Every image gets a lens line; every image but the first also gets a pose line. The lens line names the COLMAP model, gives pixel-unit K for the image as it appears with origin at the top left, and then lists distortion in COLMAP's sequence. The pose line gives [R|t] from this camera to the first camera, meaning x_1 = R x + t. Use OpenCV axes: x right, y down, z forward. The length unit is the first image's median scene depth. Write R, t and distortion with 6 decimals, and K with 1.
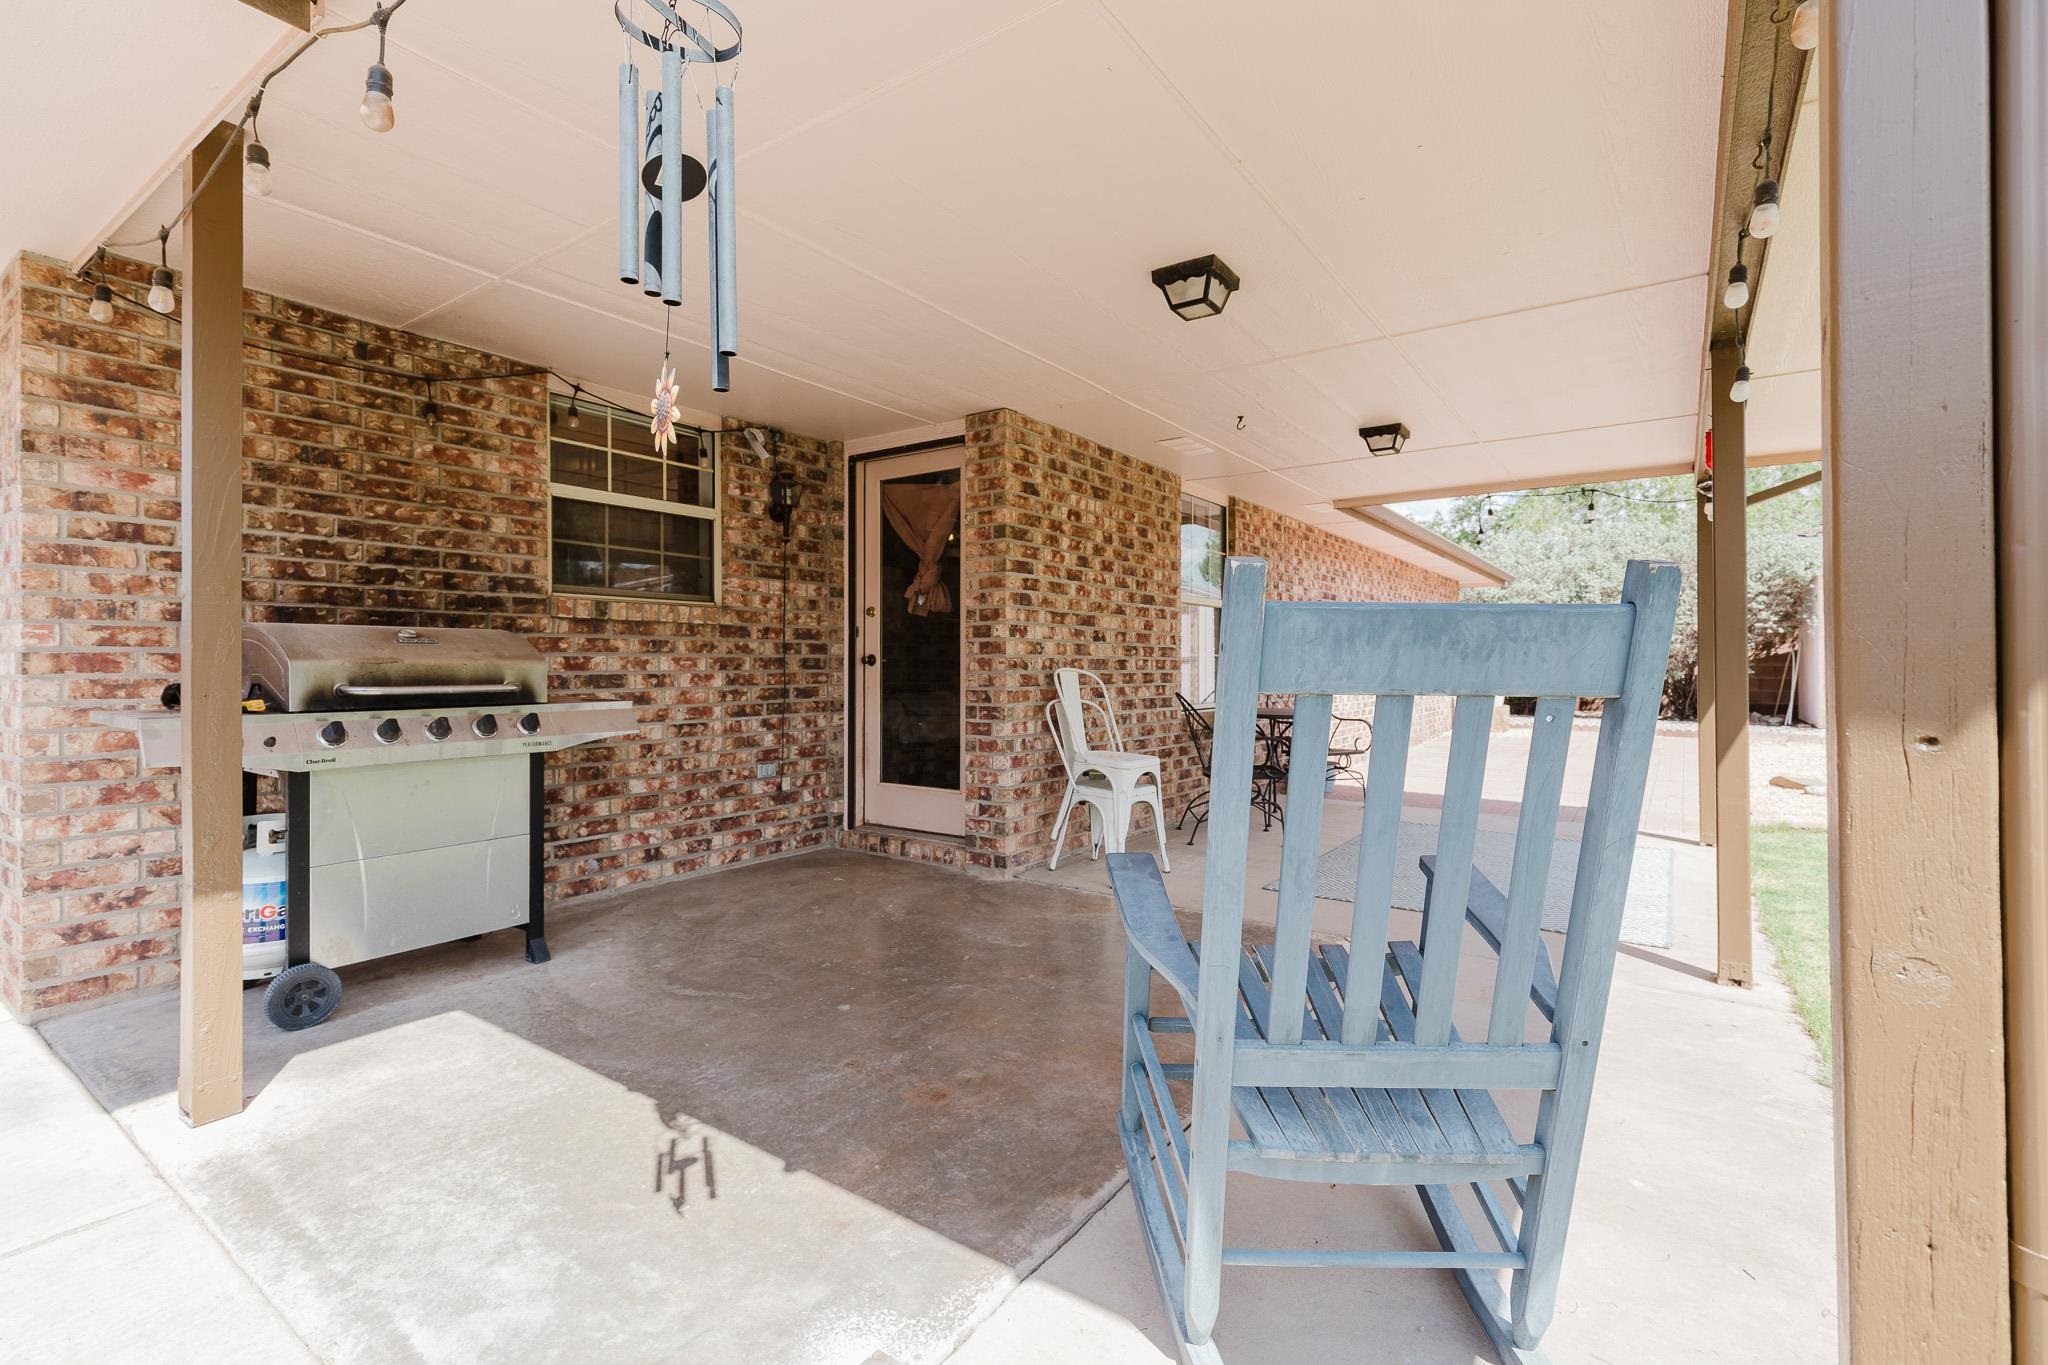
lens RADIAL K [[933.9, 0, 1050.3], [0, 933.9, 646.8], [0, 0, 1]] dist [0.005157, 0.000454]
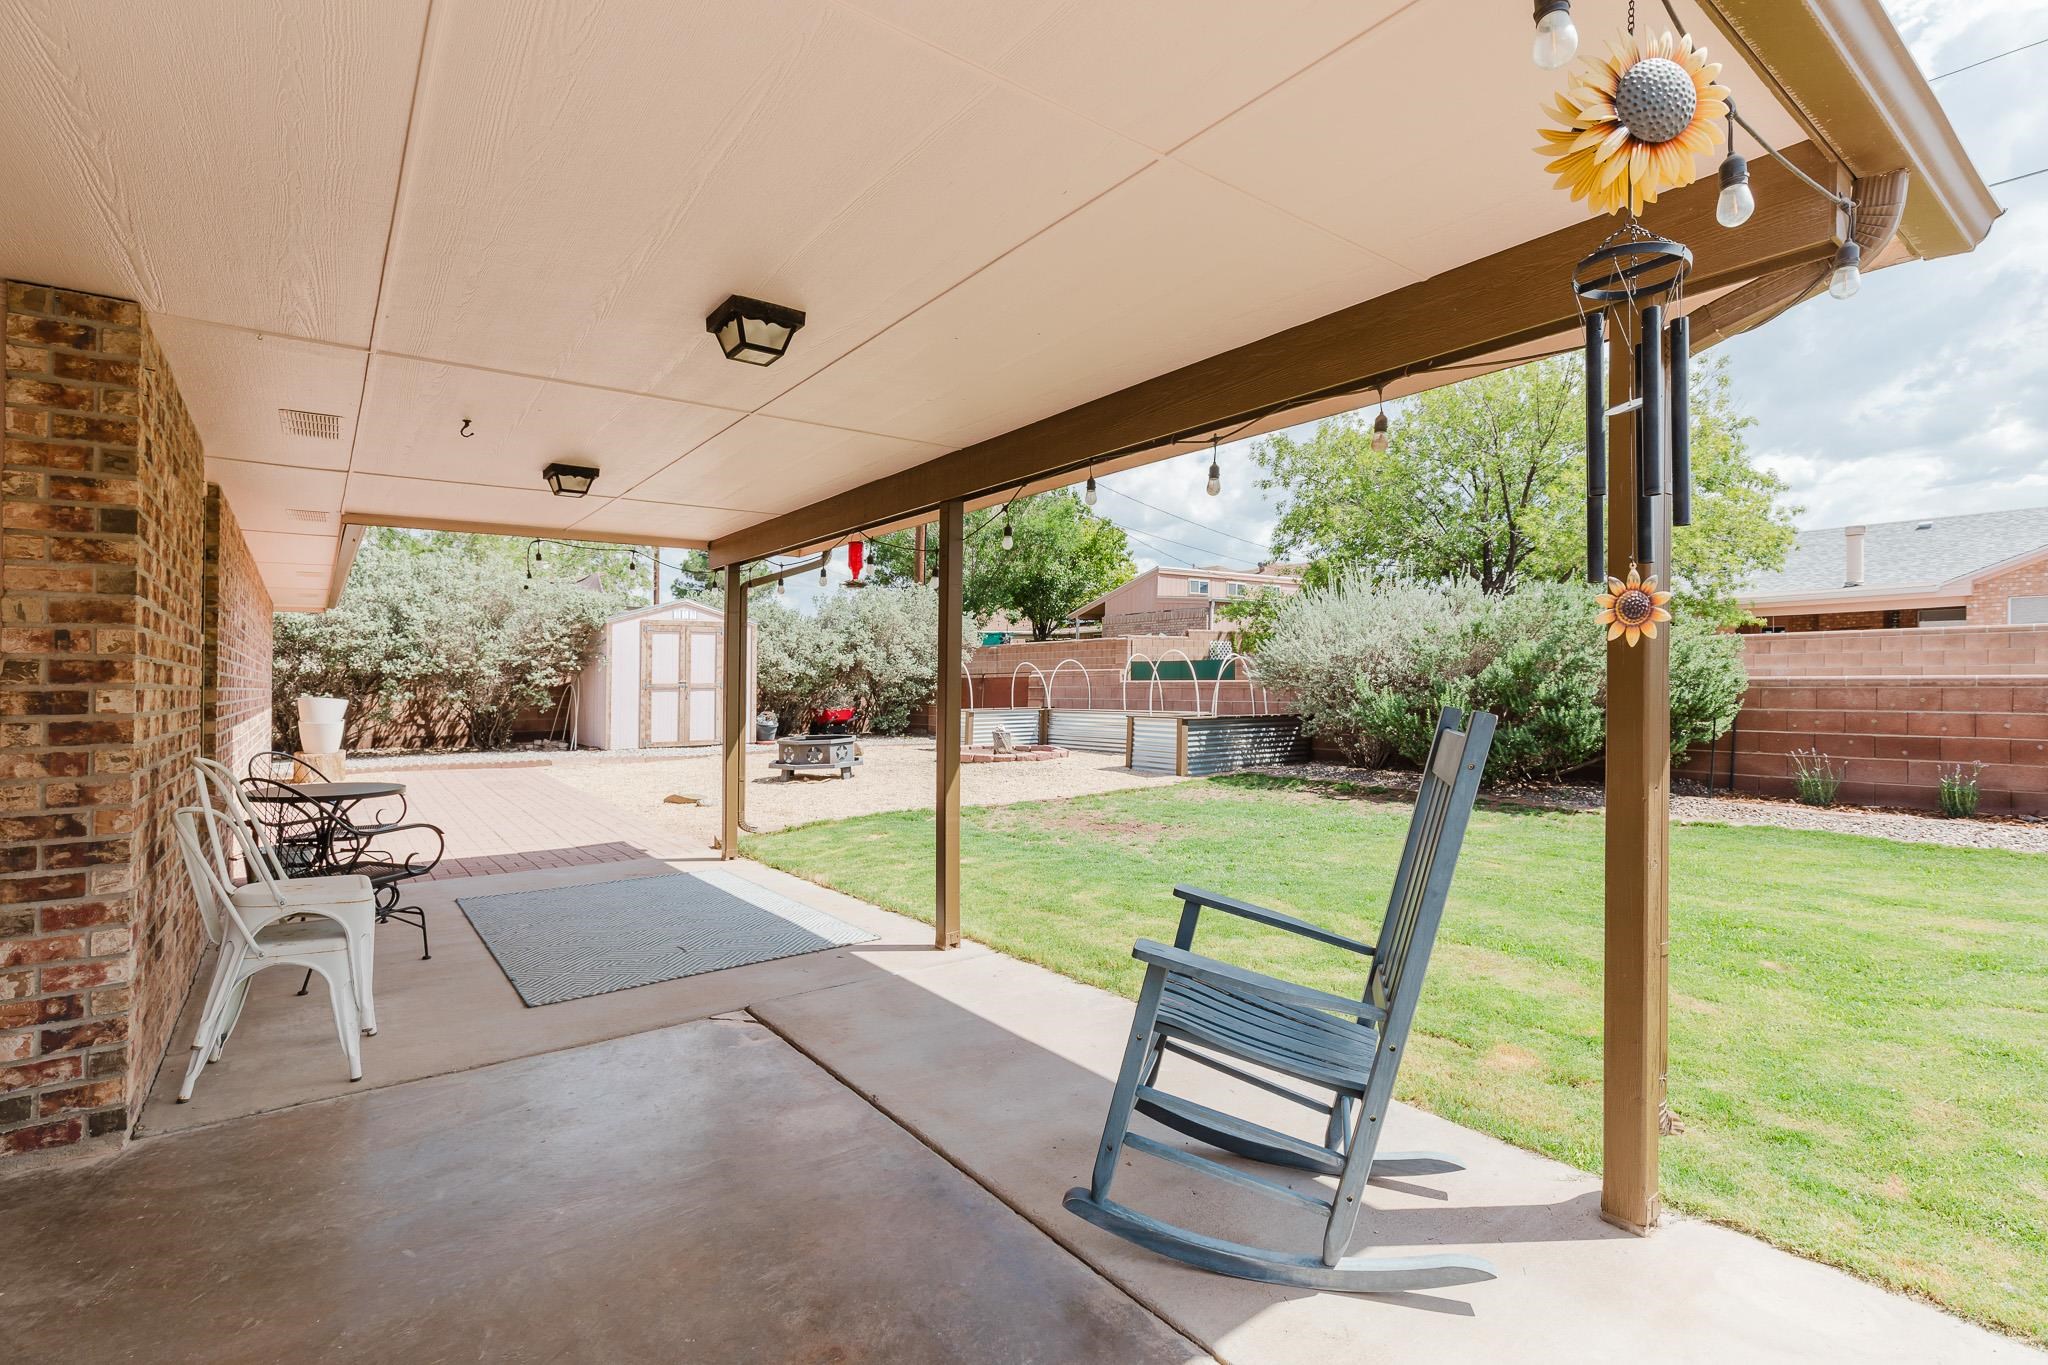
lens RADIAL K [[933.9, 0, 1025.4], [0, 933.9, 670.5], [0, 0, 1]] dist [0.005157, 0.000454]
pose [[0.314019, 0.007997, 0.949383, -0.402261], [-0.008908, 0.999945, -0.005476, -0.036382], [-0.949375, -0.006738, 0.314073, 0.311319]]
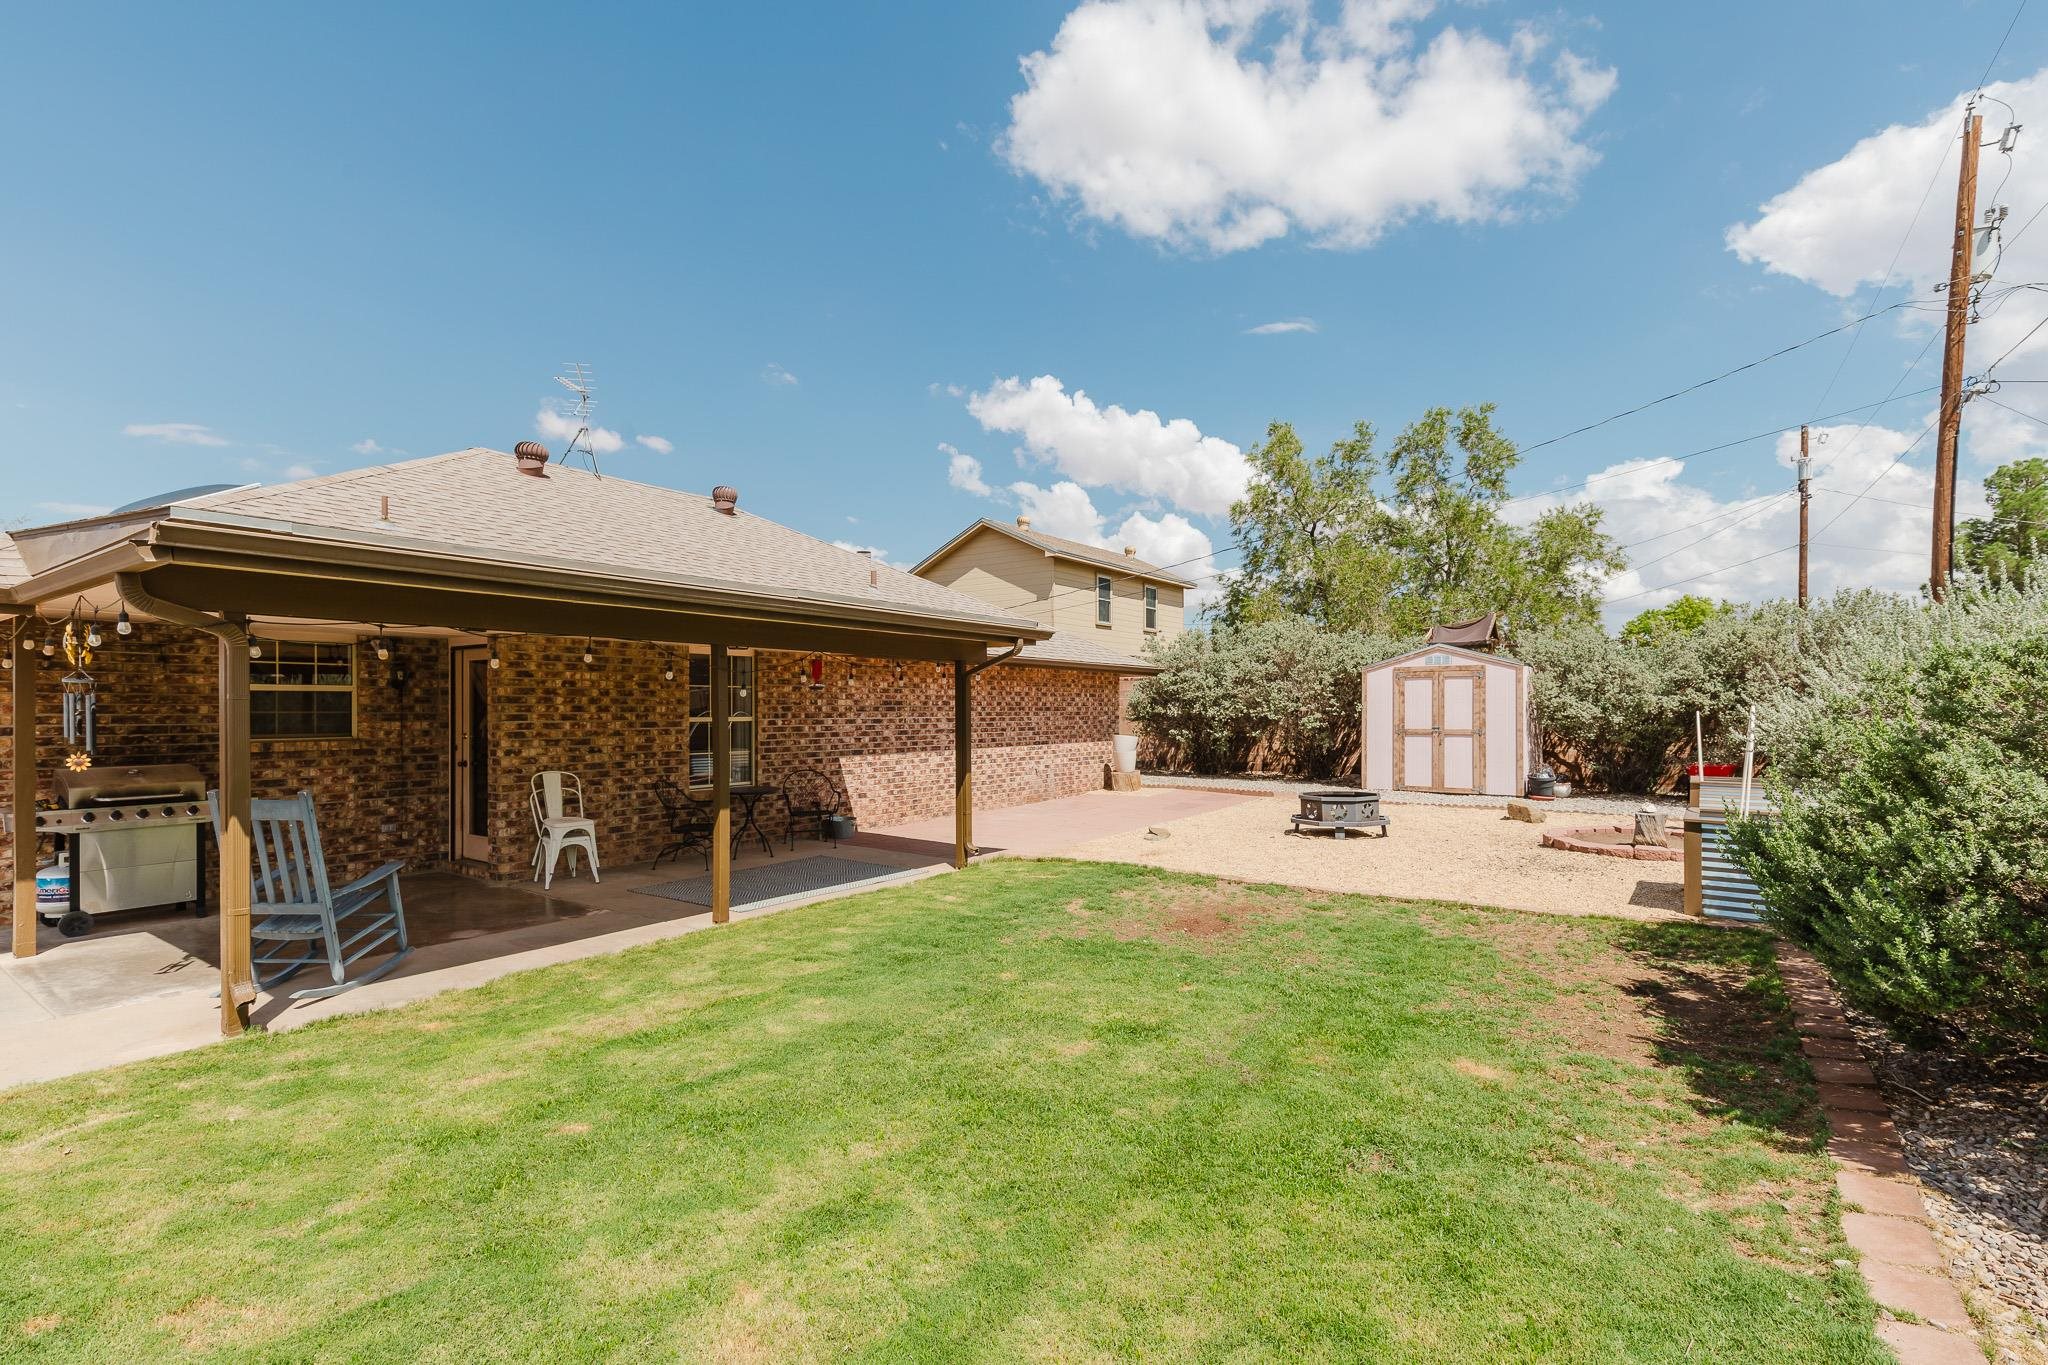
lens RADIAL K [[933.9, 0, 1036.1], [0, 933.9, 693.9], [0, 0, 1]] dist [0.005157, 0.000454]
pose [[0.999956, -0.001757, -0.009232, 1.011956], [0.001783, 0.999994, 0.002915, -0.135909], [0.009226, -0.002931, 0.999953, -0.834999]]
